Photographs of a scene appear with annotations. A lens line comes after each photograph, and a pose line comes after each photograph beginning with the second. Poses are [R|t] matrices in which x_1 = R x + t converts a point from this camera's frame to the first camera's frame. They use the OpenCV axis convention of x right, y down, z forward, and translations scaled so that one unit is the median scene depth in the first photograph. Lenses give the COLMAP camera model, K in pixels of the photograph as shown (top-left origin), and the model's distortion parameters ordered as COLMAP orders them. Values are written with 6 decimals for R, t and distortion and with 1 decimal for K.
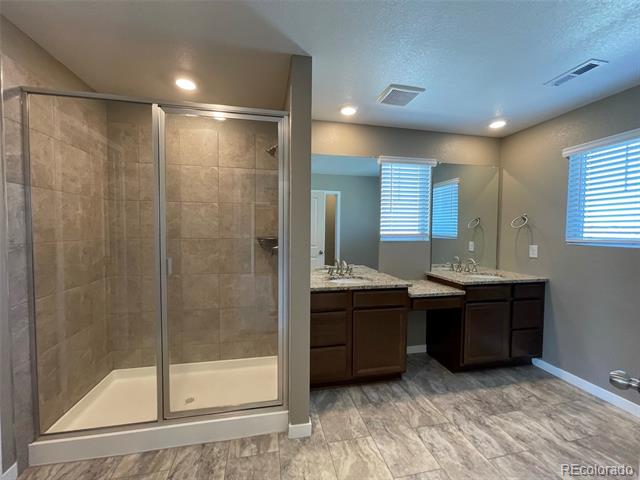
lens RADIAL K [[257.3, 0, 320.0], [0, 257.3, 240.0], [0, 0, 1]] dist [0.000311, 0.000046]
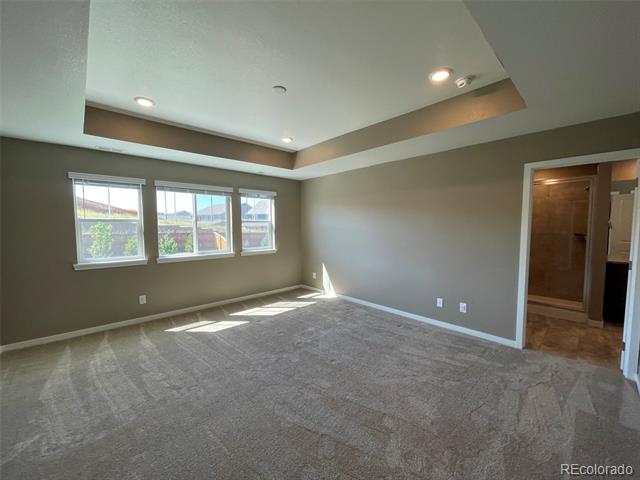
lens RADIAL K [[257.3, 0, 320.0], [0, 257.3, 240.0], [0, 0, 1]] dist [0.000311, 0.000046]
pose [[0.515906, 0.038777, -0.855767, 0.450864], [-0.024479, 0.999234, 0.030520, 0.030086], [0.856296, 0.005202, 0.516460, -1.705869]]
